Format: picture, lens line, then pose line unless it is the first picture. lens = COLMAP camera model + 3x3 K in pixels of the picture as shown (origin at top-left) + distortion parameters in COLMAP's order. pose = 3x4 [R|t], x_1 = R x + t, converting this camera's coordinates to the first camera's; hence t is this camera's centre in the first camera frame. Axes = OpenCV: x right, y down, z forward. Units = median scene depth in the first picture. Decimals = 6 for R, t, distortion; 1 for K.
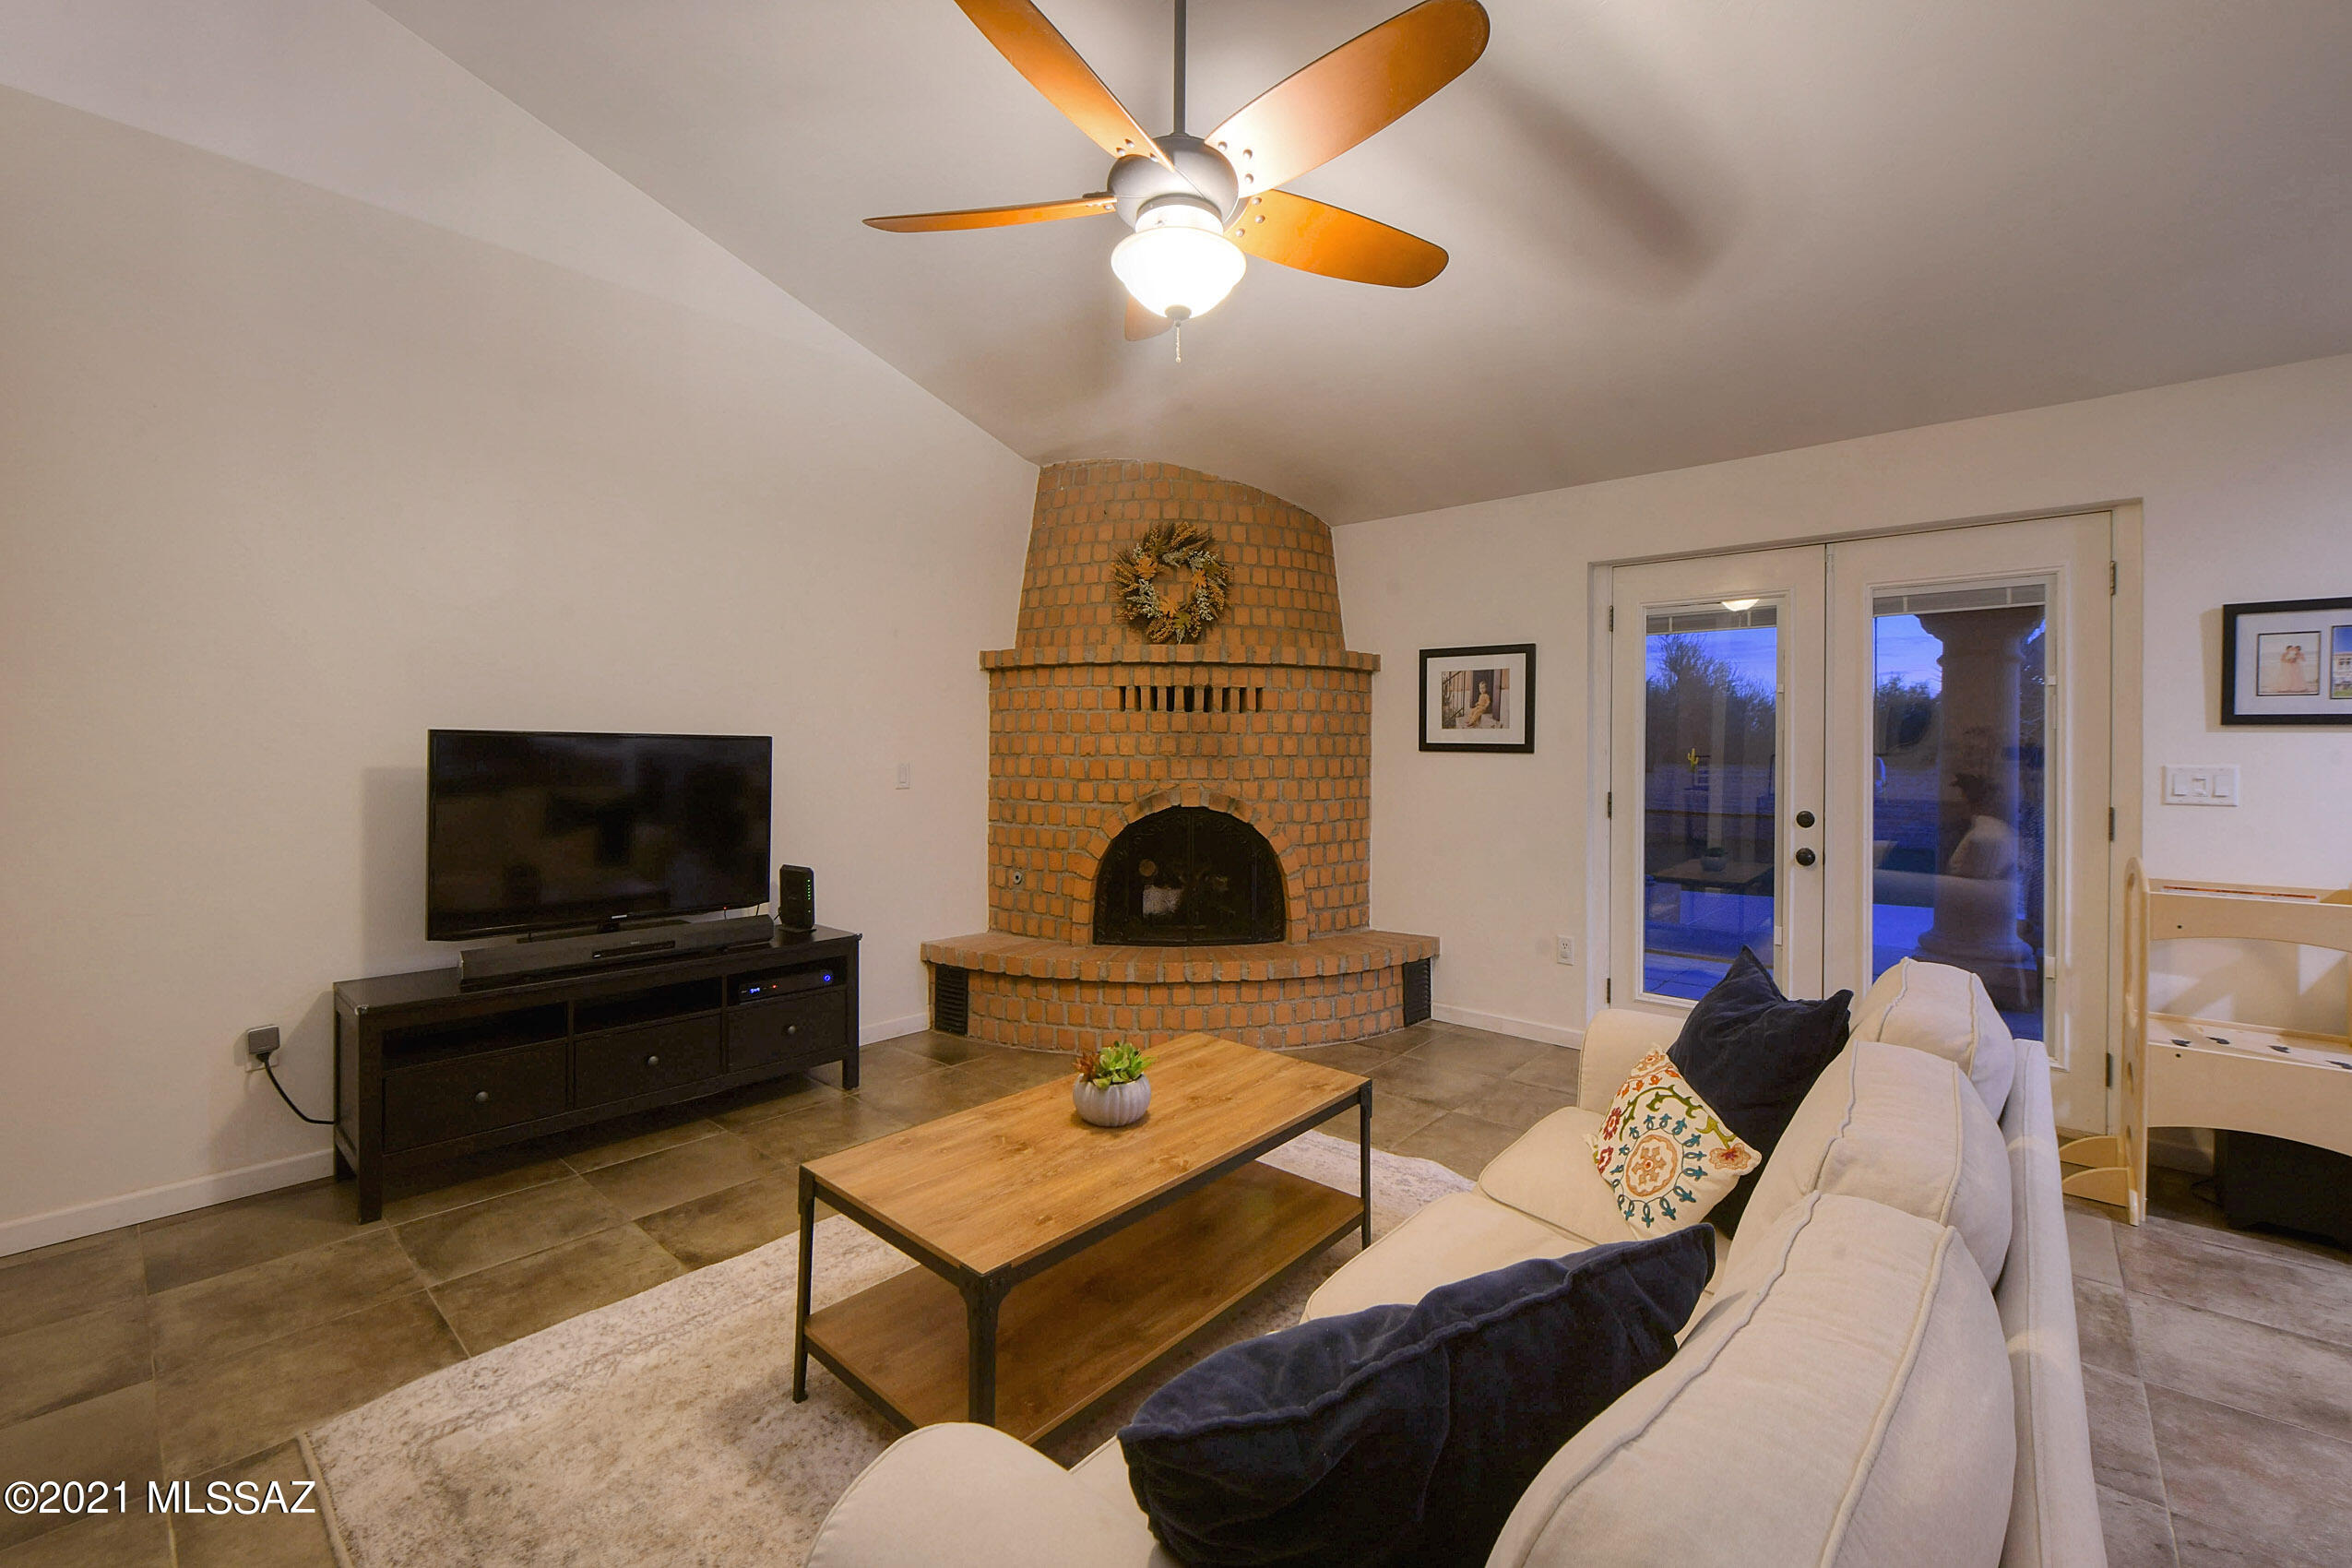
lens RADIAL K [[973.7, 0, 1200.3], [0, 973.7, 733.2], [0, 0, 1]] dist [-0.006289, -0.001242]
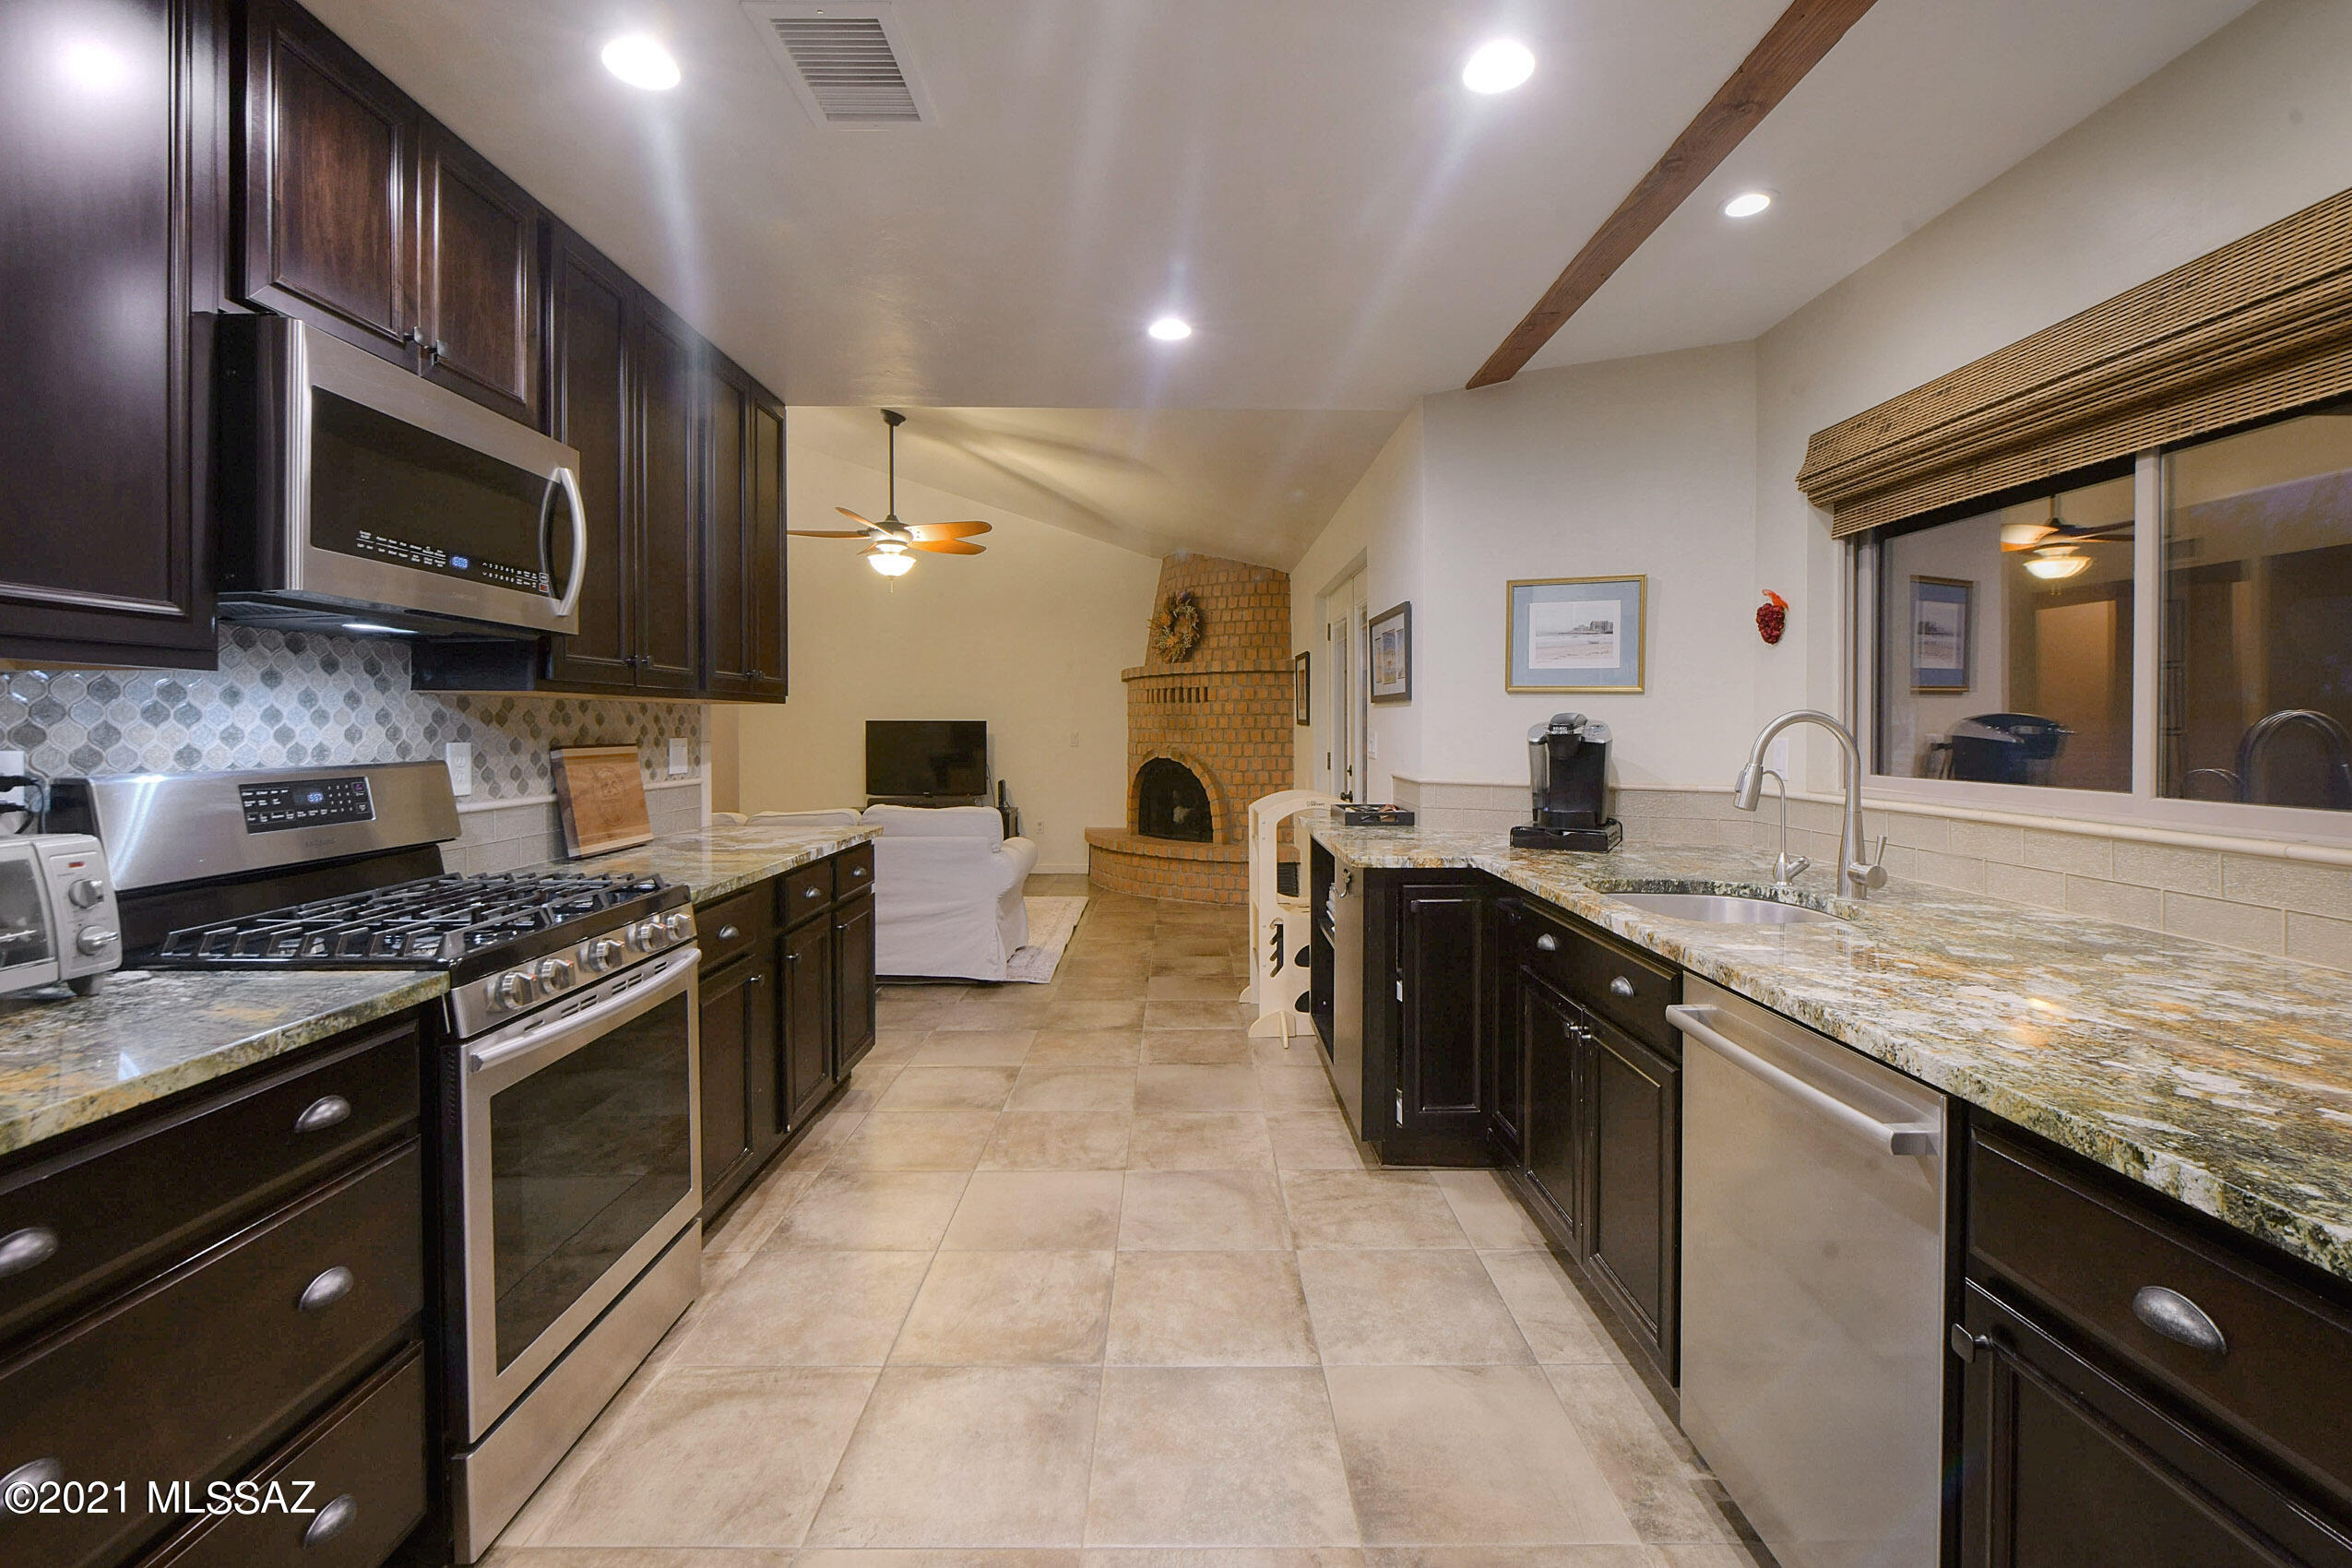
lens RADIAL K [[956.2, 0, 1238.6], [0, 956.2, 724.8], [0, 0, 1]] dist [0.002723, 0.000111]
pose [[0.670124, -0.008482, -0.742201, 1.292344], [0.016028, 0.999867, 0.003046, 0.013137], [0.742076, -0.013937, 0.670171, -0.037413]]
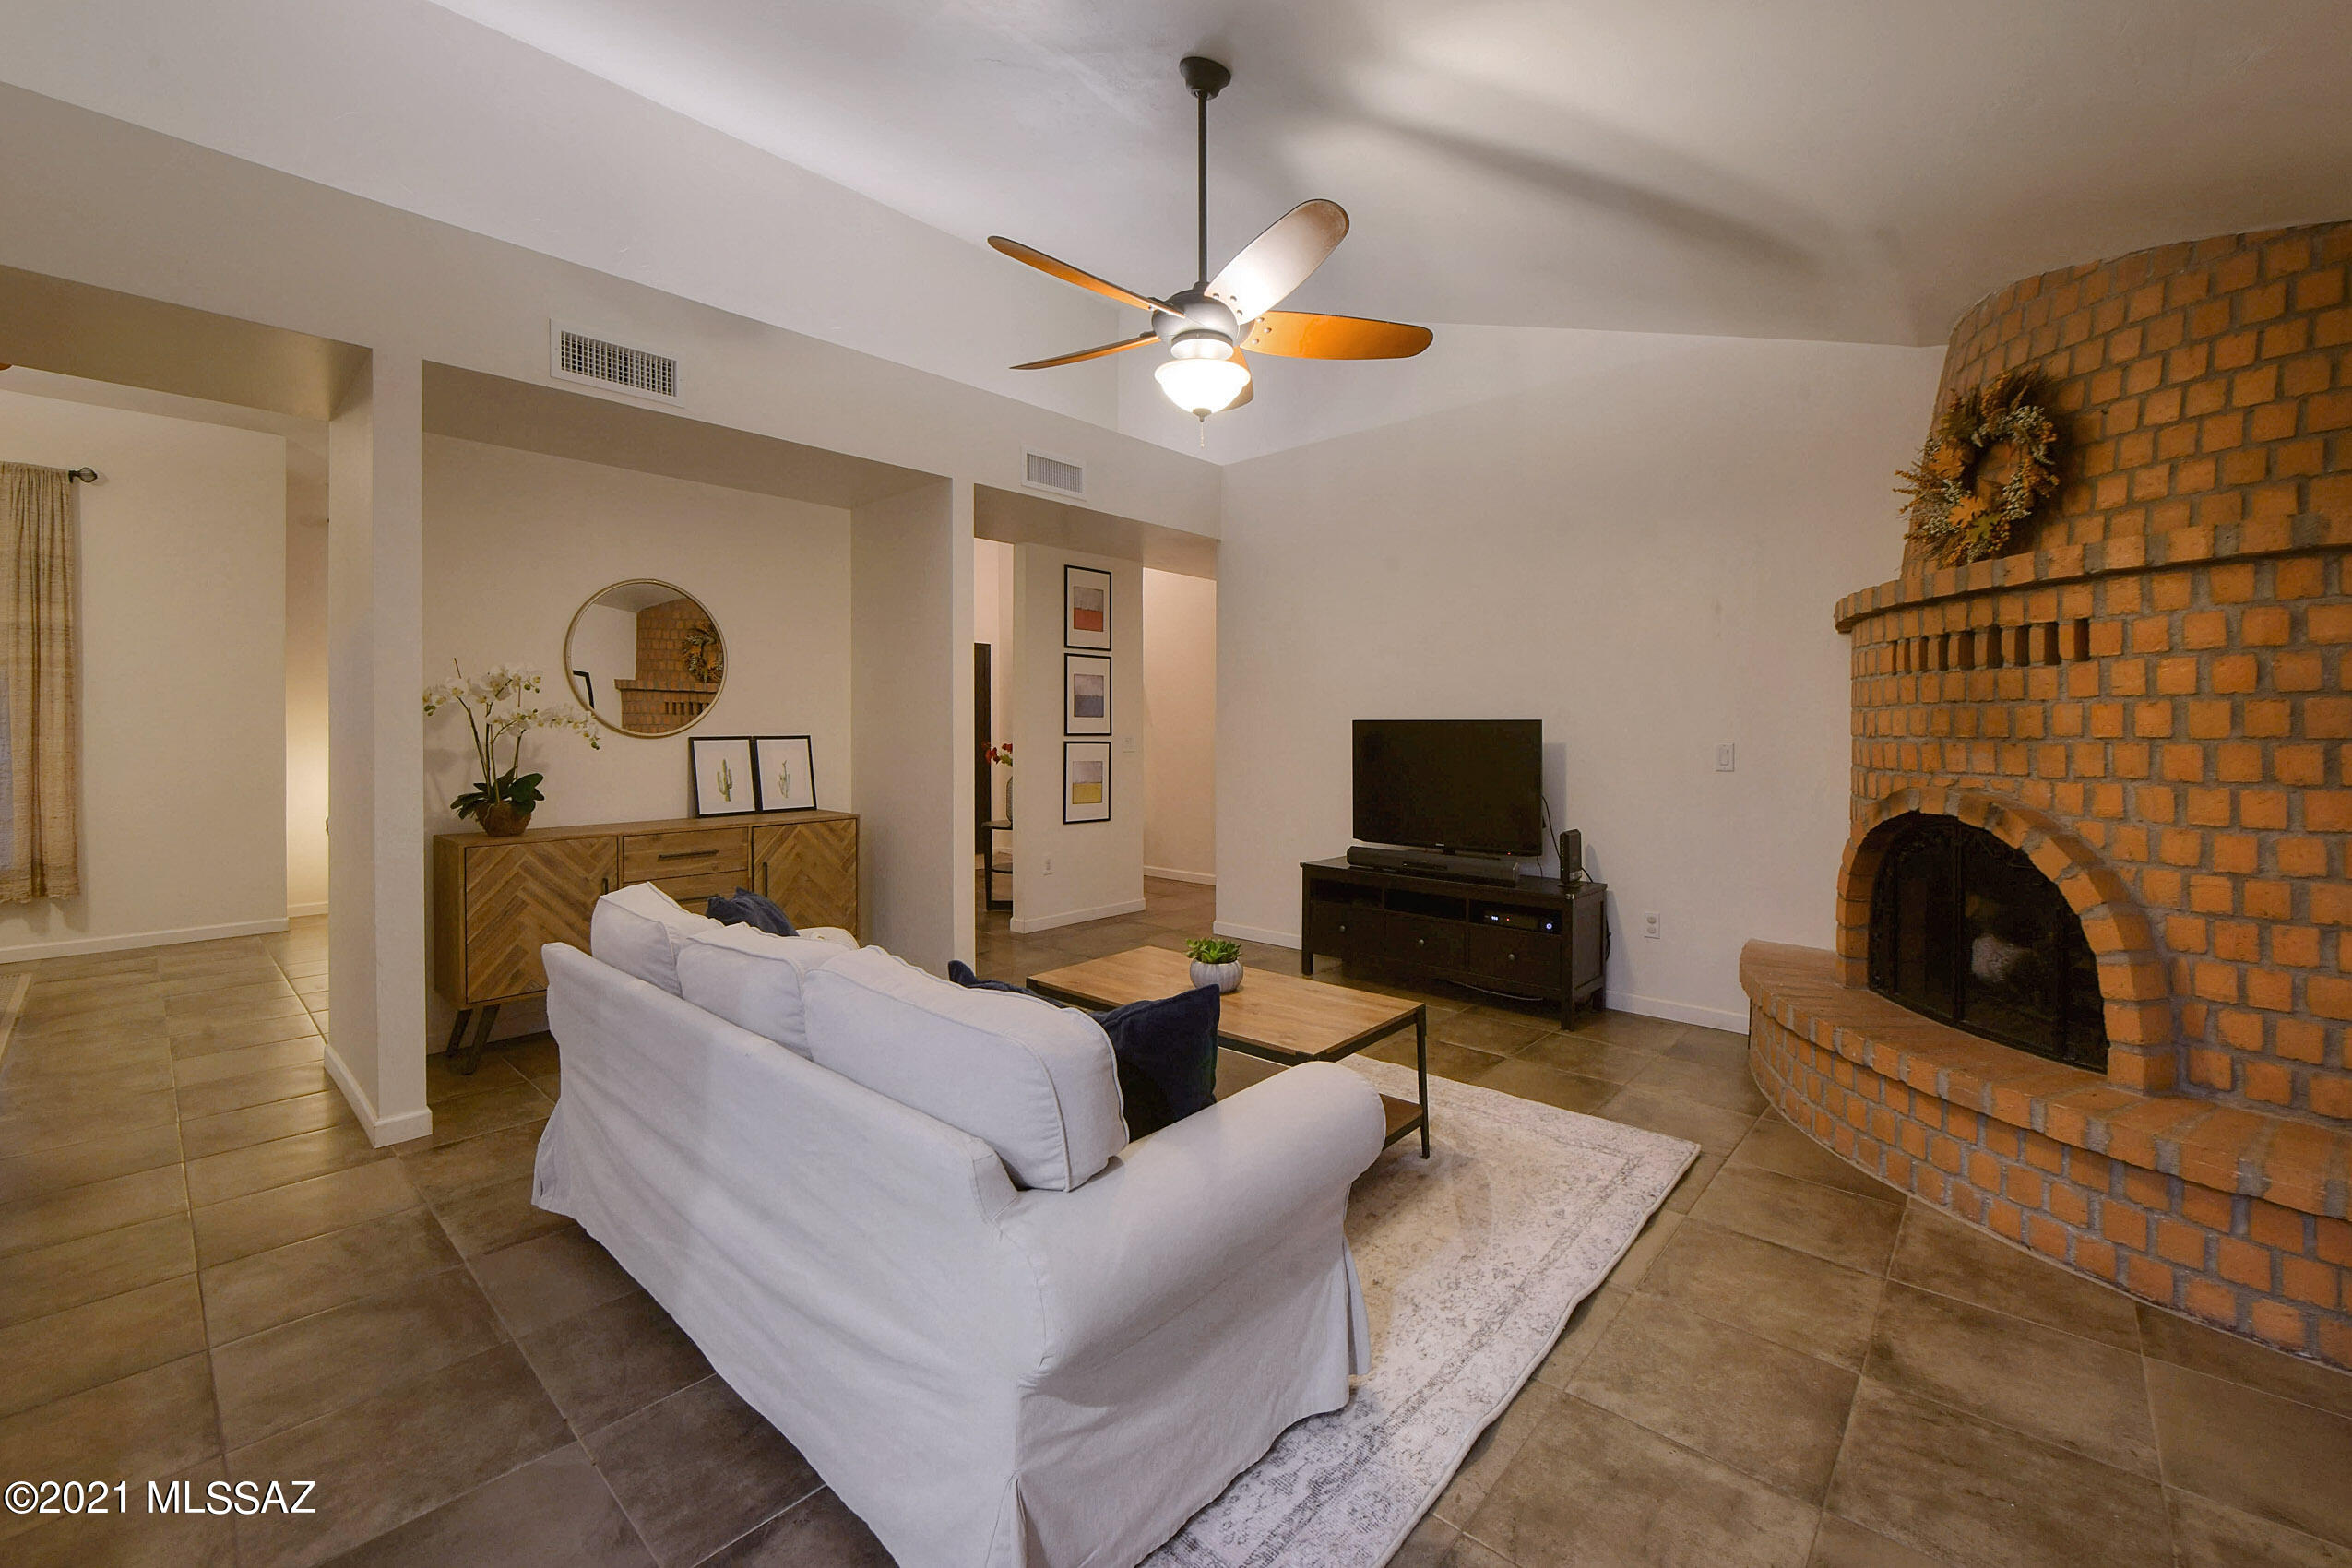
lens RADIAL K [[973.7, 0, 1221.7], [0, 973.7, 733.0], [0, 0, 1]] dist [-0.006289, -0.001242]
pose [[-0.018504, -0.004384, -0.999819, 0.636215], [0.010469, 0.999935, -0.004578, 0.017559], [0.999774, -0.010551, -0.018457, 0.507572]]
